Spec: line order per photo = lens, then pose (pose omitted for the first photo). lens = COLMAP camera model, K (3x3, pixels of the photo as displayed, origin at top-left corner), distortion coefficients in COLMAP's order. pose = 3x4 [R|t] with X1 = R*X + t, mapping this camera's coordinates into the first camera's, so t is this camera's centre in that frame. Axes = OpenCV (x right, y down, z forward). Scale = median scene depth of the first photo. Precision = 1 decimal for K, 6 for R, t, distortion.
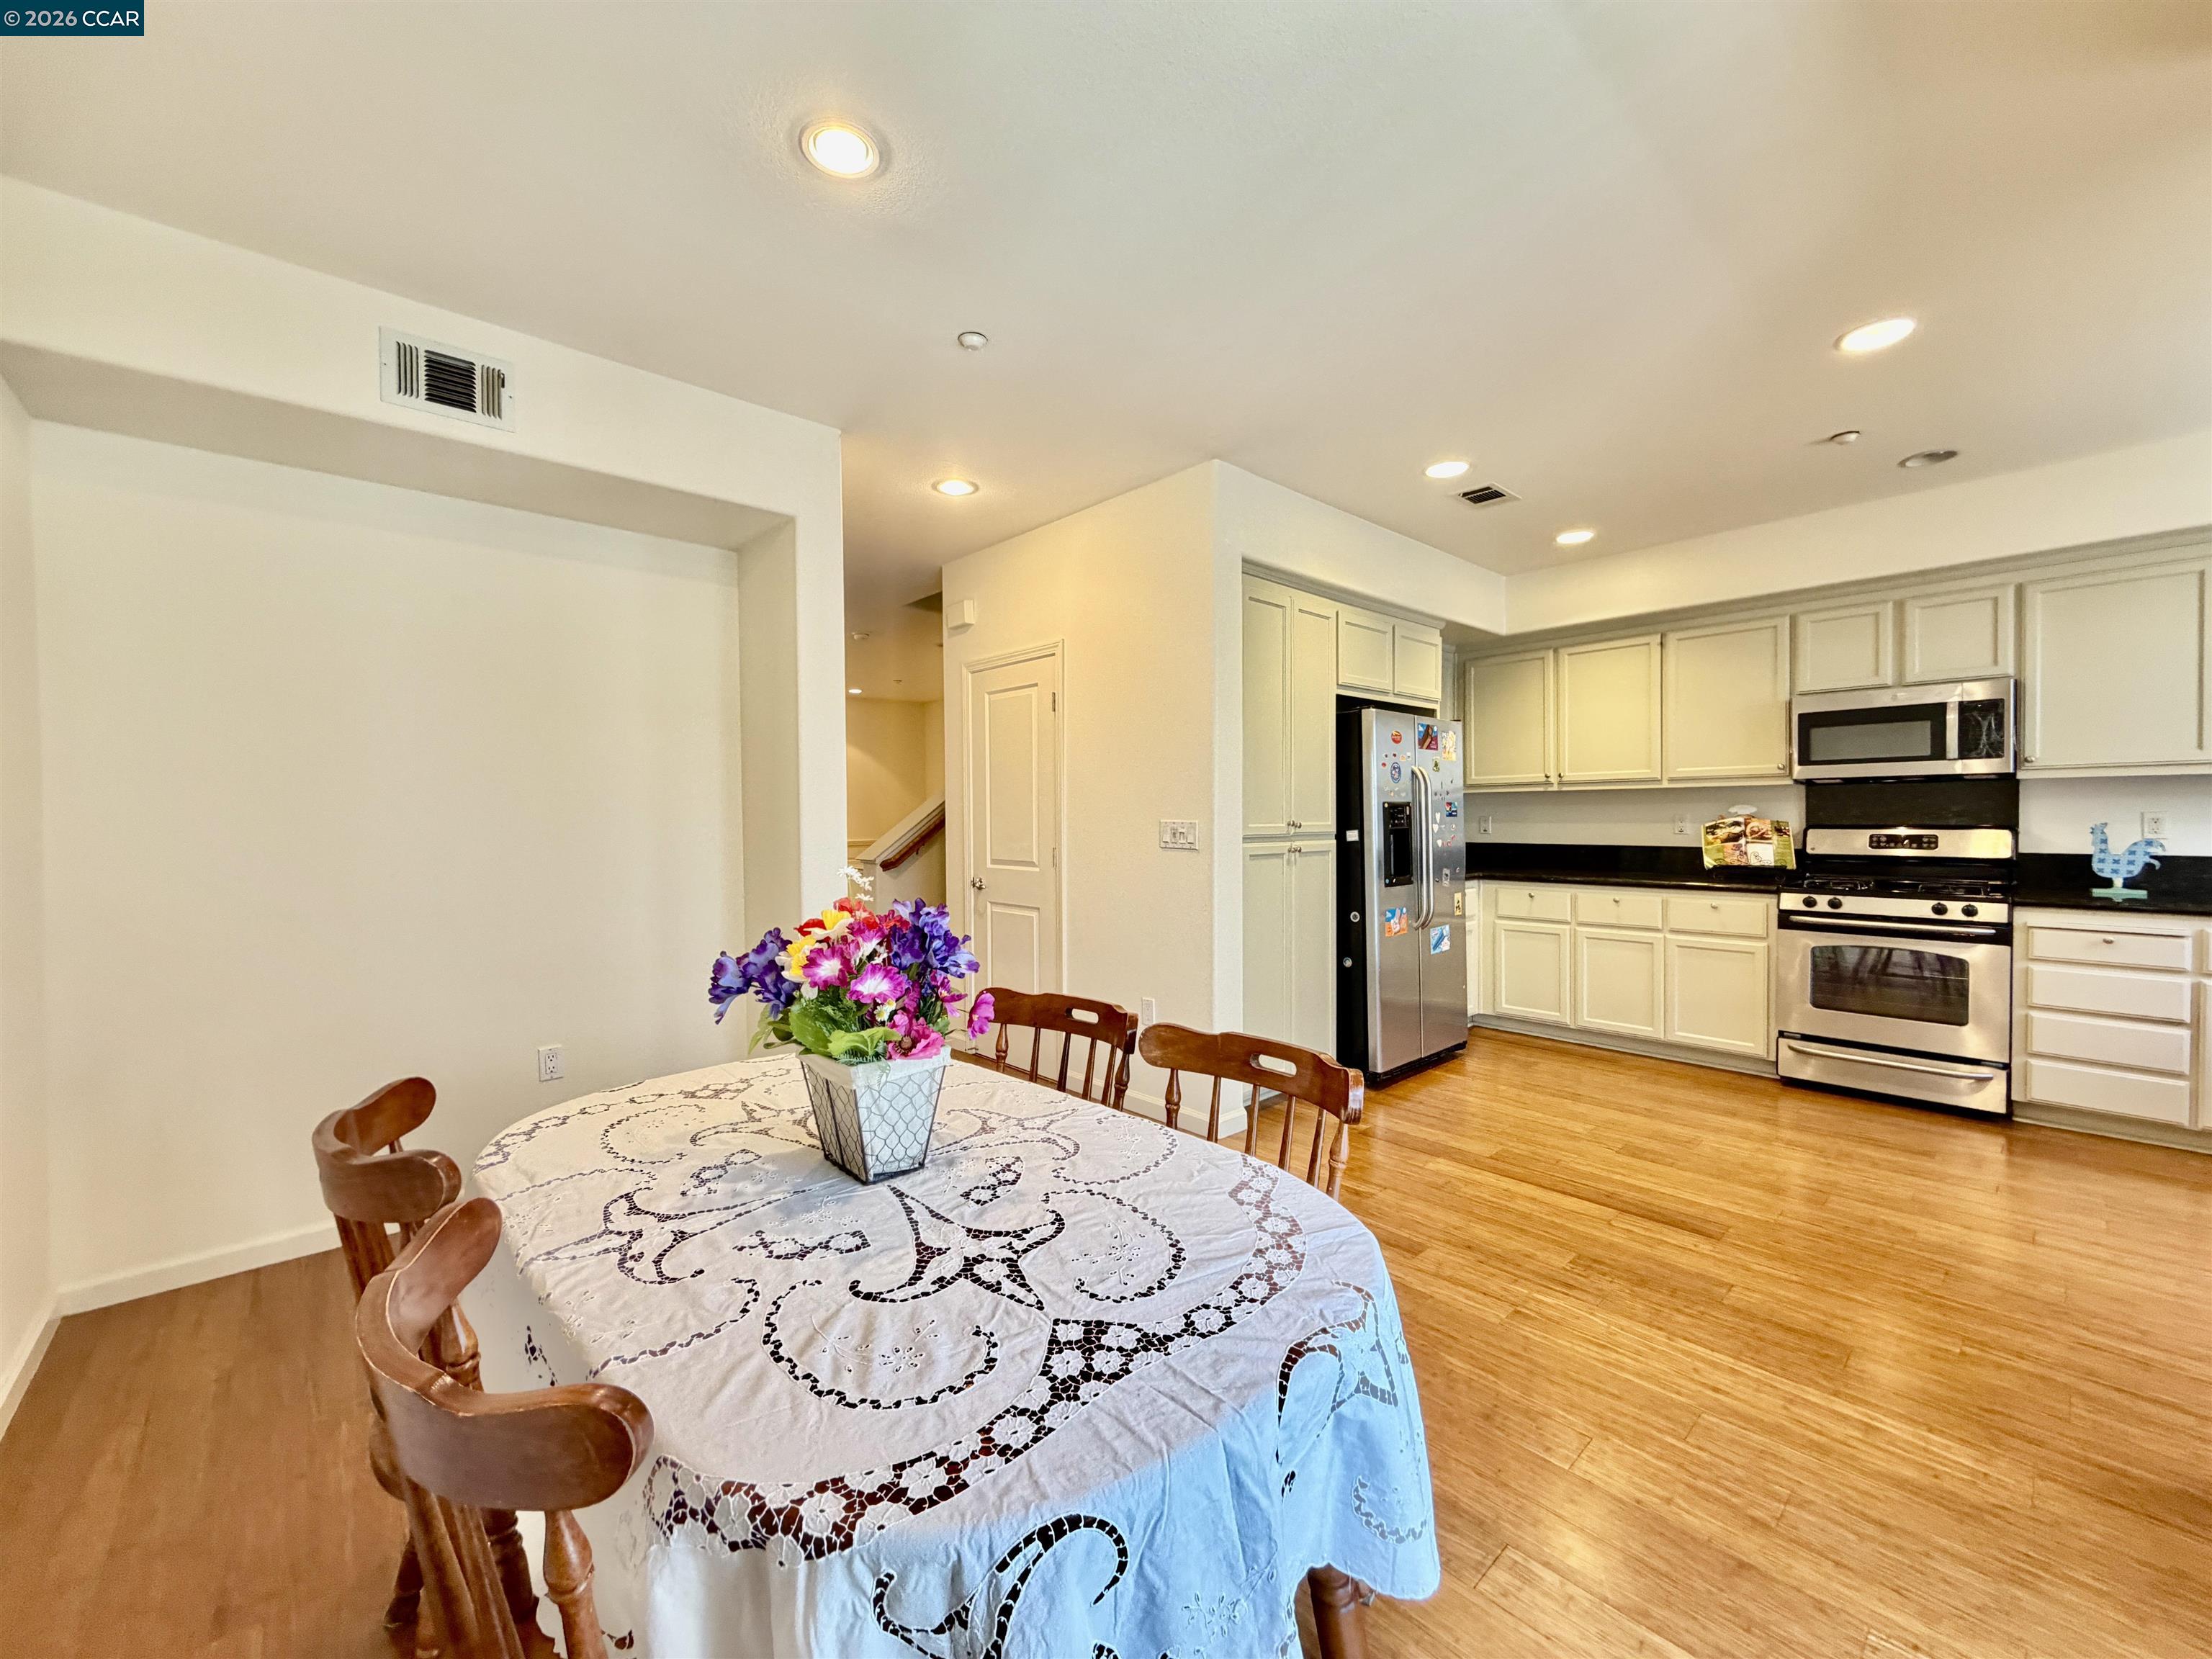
lens RADIAL K [[883.6, 0, 1099.6], [0, 883.6, 833.0], [0, 0, 1]] dist [0.002291, 0.000347]
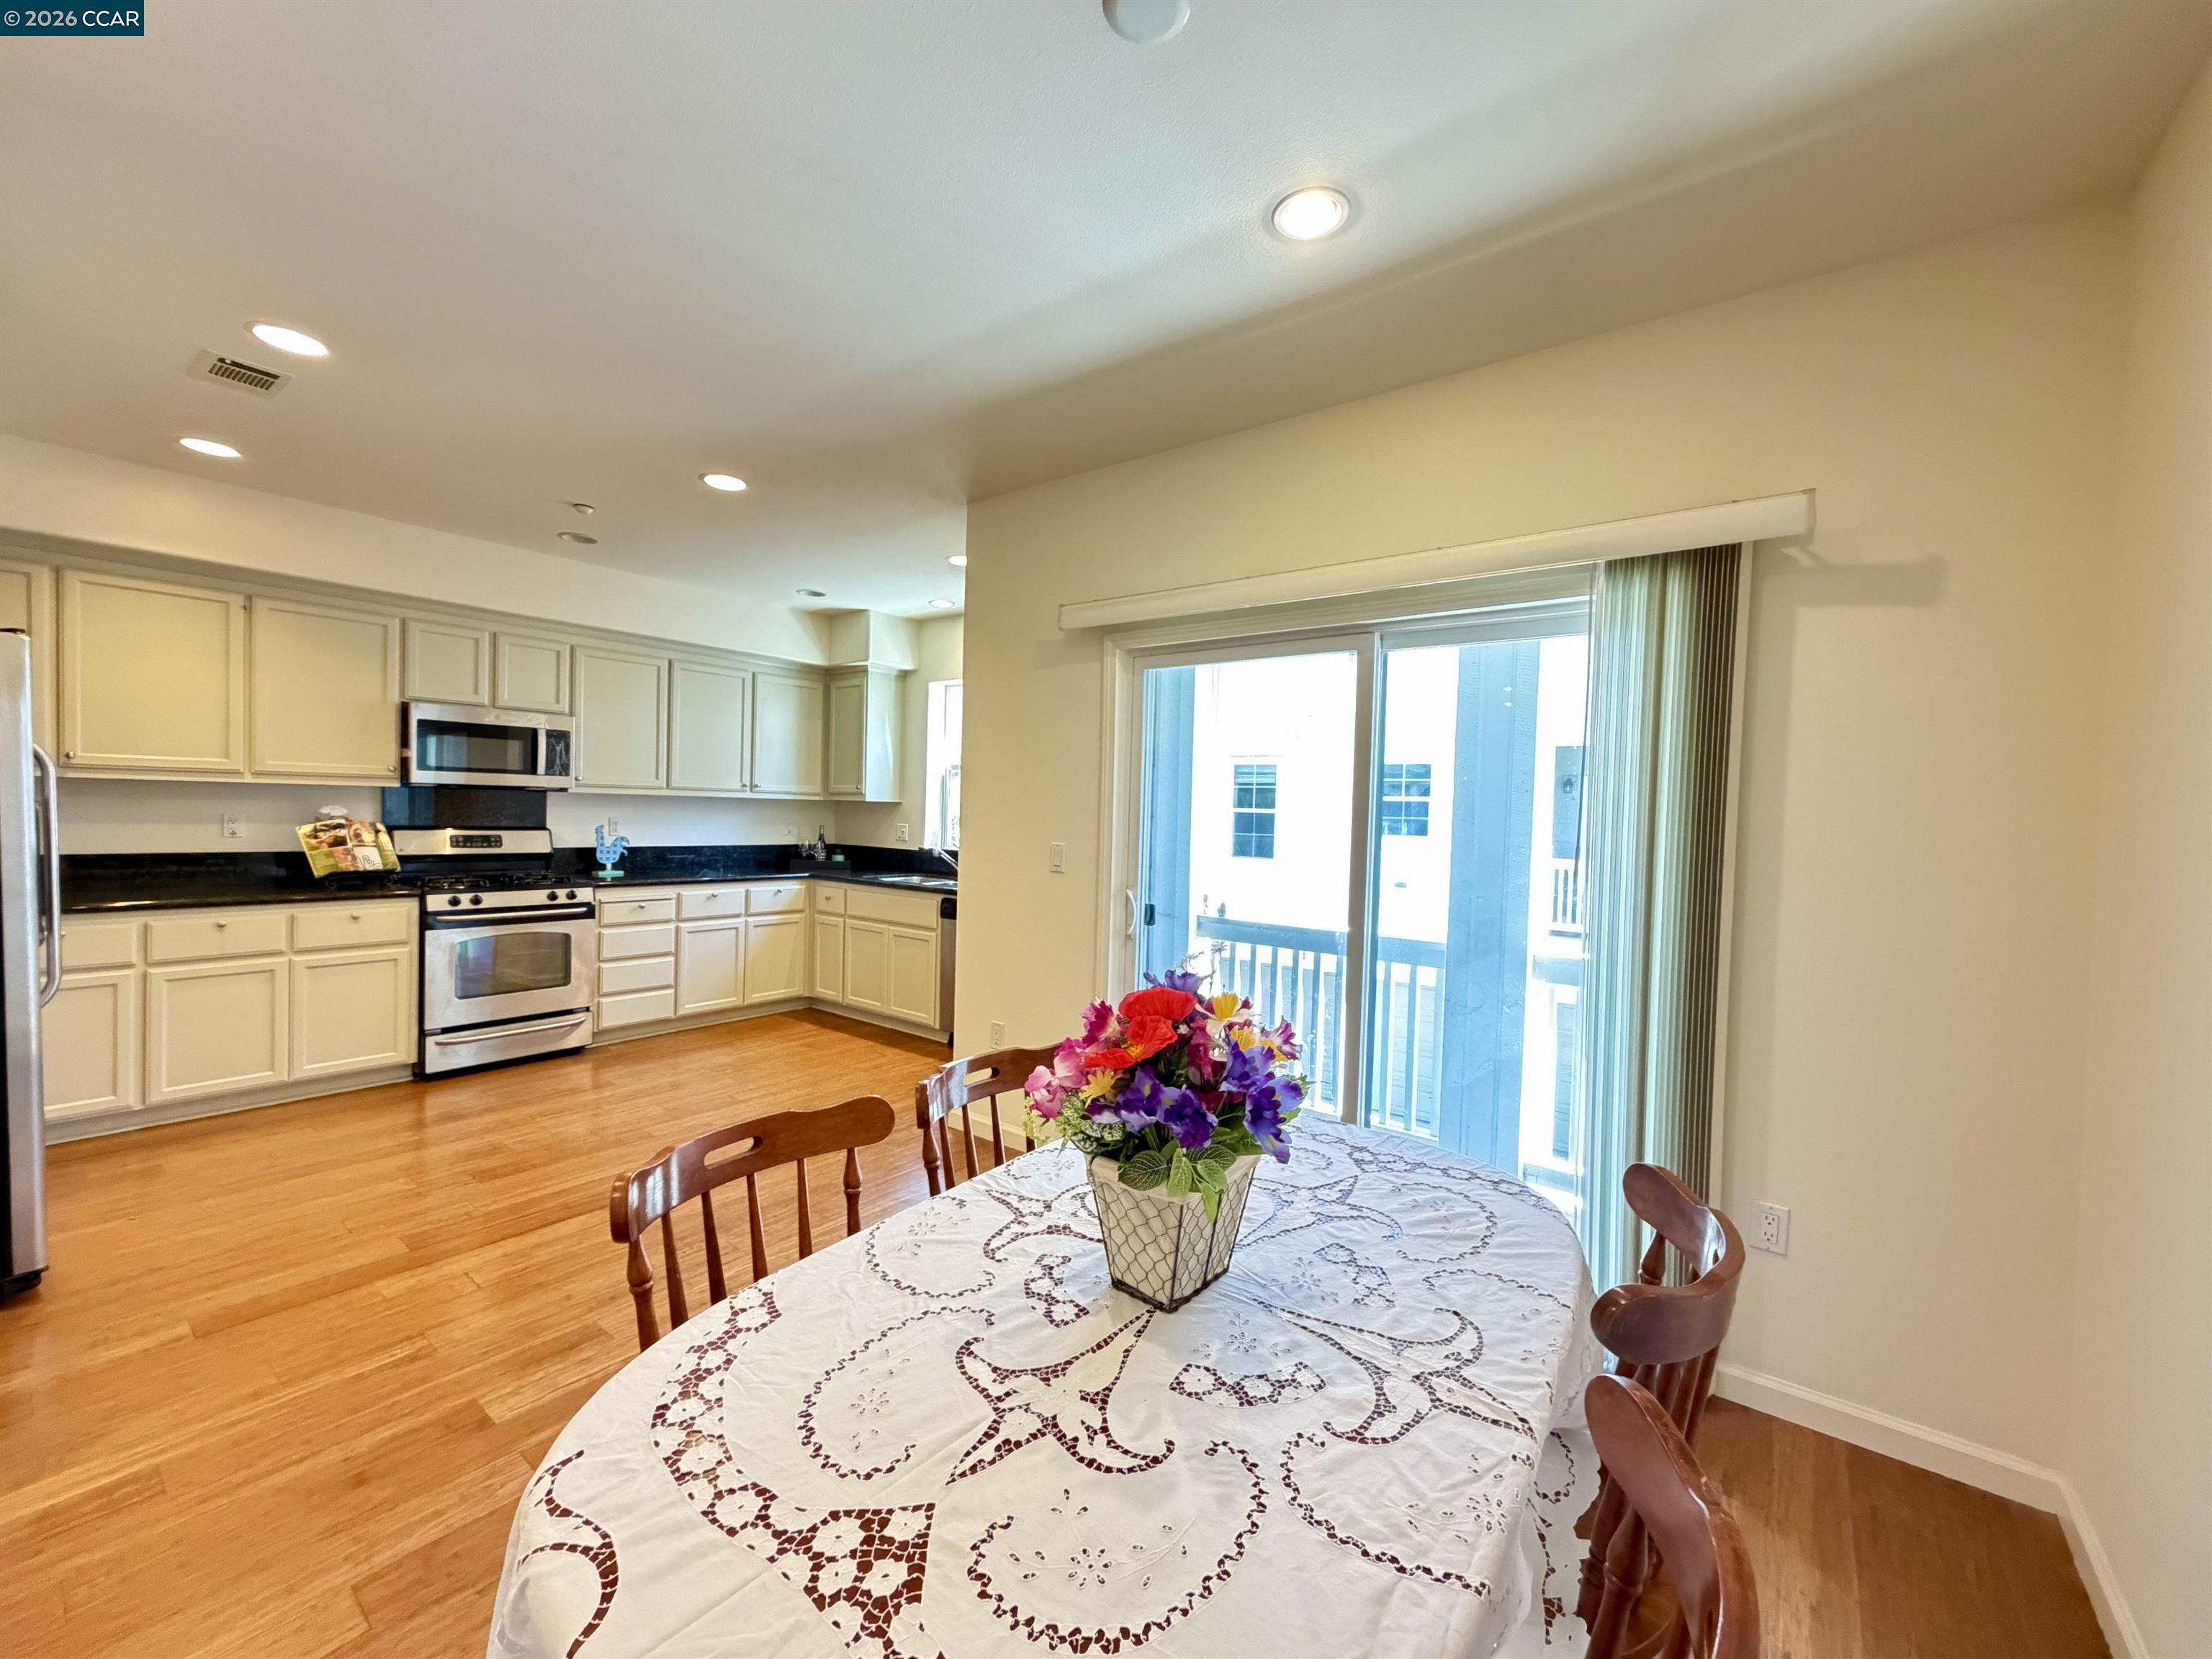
lens RADIAL K [[883.6, 0, 1105.8], [0, 883.6, 832.3], [0, 0, 1]] dist [0.002291, 0.000347]
pose [[-0.182647, -0.020506, 0.982965, -0.411256], [-0.006414, 0.999786, 0.019665, -0.032973], [-0.983158, -0.002713, -0.182740, 0.458601]]
